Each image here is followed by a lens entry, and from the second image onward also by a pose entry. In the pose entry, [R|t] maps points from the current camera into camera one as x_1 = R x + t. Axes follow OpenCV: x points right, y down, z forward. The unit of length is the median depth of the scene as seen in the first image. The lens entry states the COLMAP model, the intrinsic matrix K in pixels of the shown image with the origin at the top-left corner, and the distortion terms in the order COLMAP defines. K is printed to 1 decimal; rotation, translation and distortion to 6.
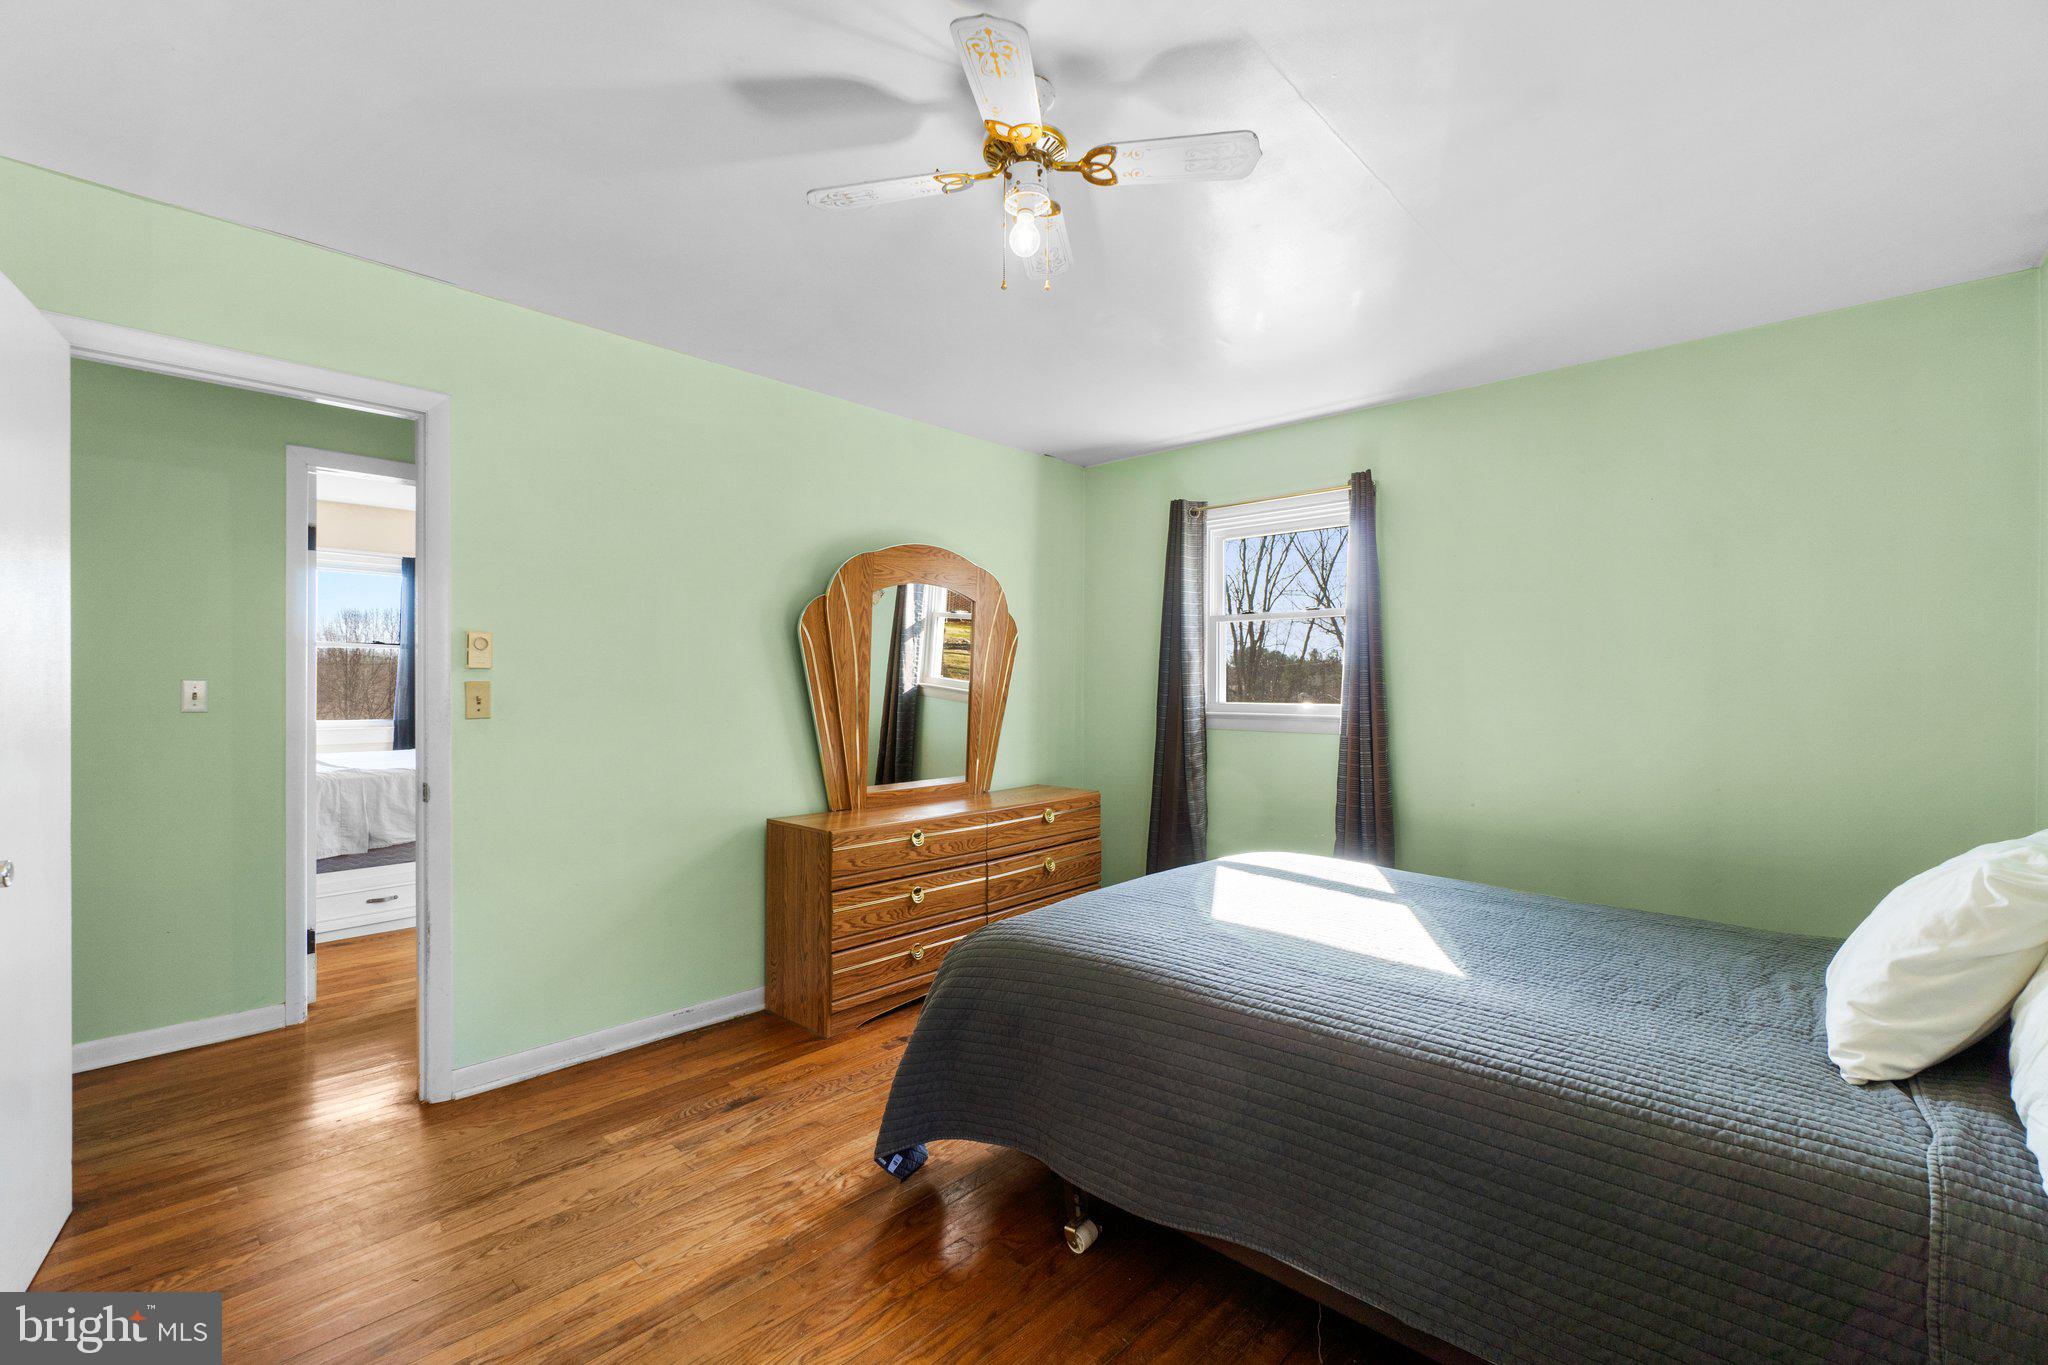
lens RADIAL K [[883.6, 0, 1024.6], [0, 883.6, 681.0], [0, 0, 1]] dist [-0.000426, -0.000003]
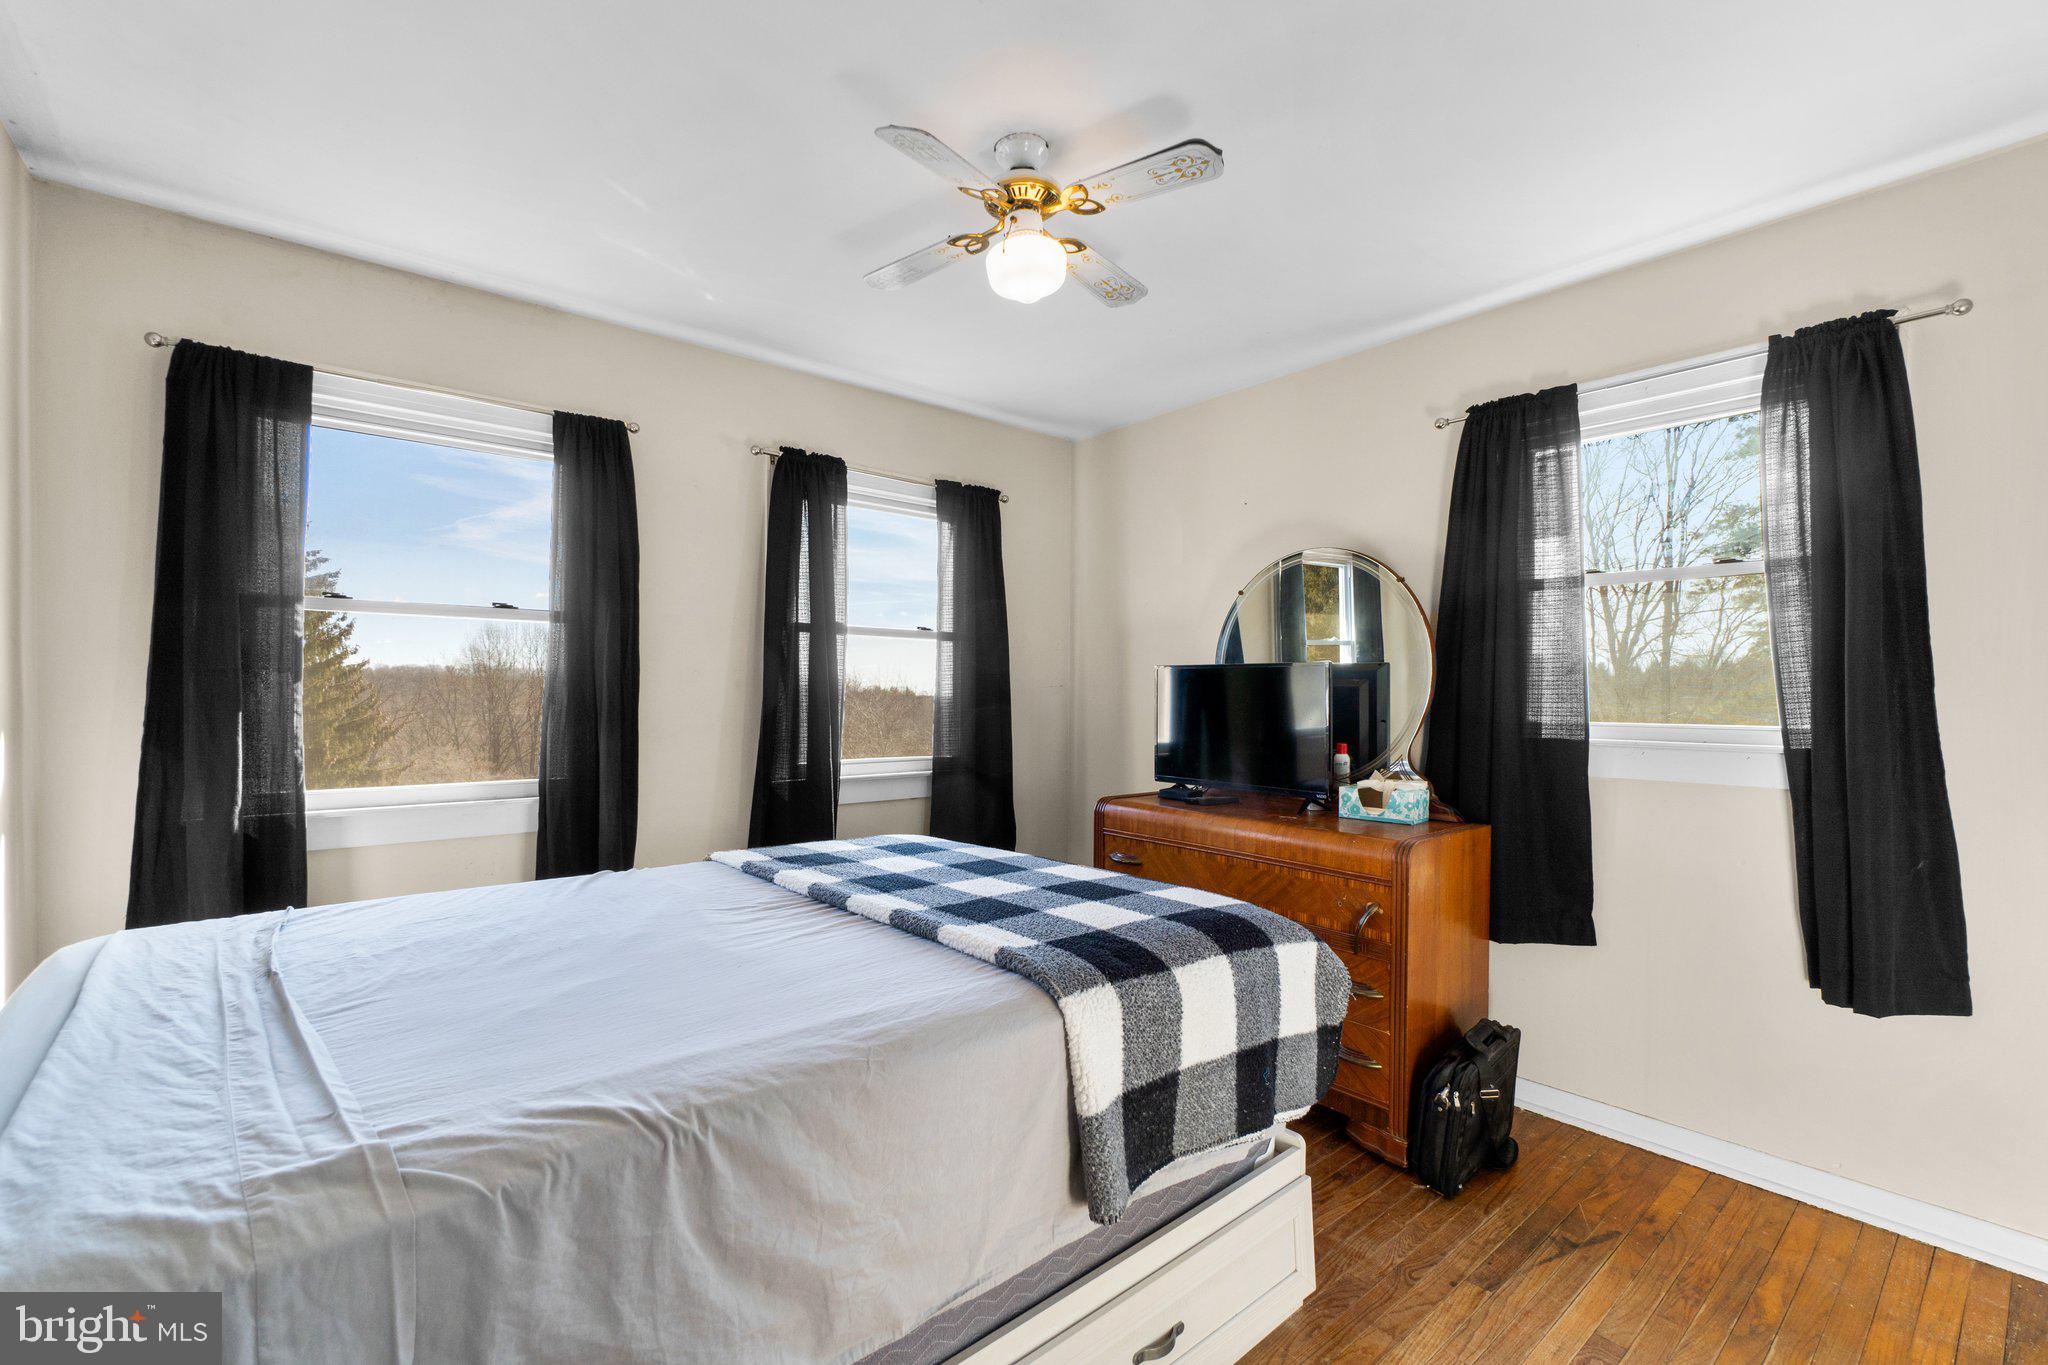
lens RADIAL K [[883.6, 0, 1022.8], [0, 883.6, 685.6], [0, 0, 1]] dist [-0.000426, -0.000003]
pose [[0.993610, -0.003285, -0.112820, -0.478549], [0.002231, 0.999953, -0.009462, 0.000049], [0.112846, 0.009150, 0.993570, 0.664155]]
